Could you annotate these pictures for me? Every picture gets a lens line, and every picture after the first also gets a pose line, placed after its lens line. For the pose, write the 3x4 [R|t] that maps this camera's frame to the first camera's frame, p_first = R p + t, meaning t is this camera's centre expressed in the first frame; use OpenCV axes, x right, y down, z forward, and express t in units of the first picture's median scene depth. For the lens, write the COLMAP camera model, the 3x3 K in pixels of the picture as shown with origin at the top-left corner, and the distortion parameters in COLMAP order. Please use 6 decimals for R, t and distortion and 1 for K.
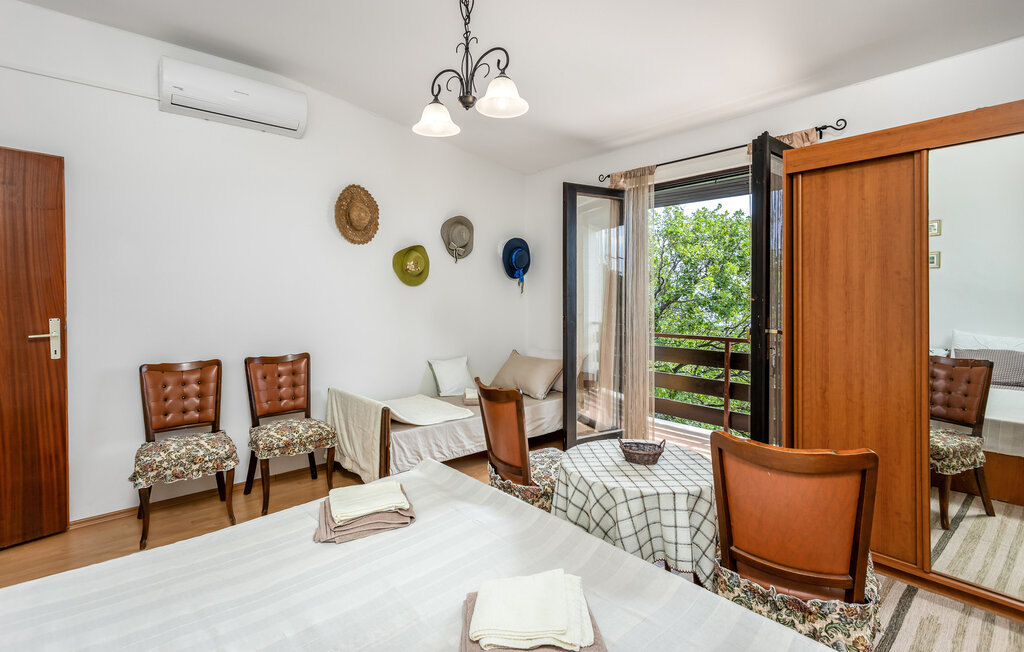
lens RADIAL K [[484.0, 0, 511.9], [0, 484.0, 298.0], [0, 0, 1]] dist [0.003832, 0.000453]
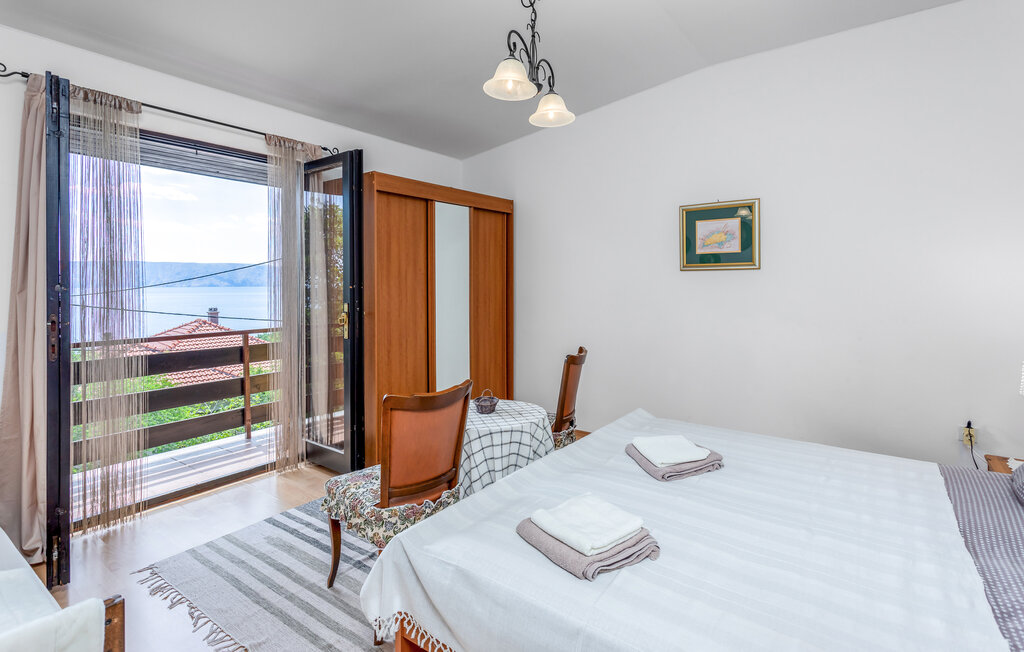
lens RADIAL K [[499.7, 0, 511.7], [0, 499.7, 278.7], [0, 0, 1]] dist [0.001307, 0.000162]
pose [[-0.215869, 0.017580, 0.976264, -0.868283], [0.013943, 0.999791, -0.014921, 0.007103], [-0.976323, 0.010391, -0.216069, 1.006902]]
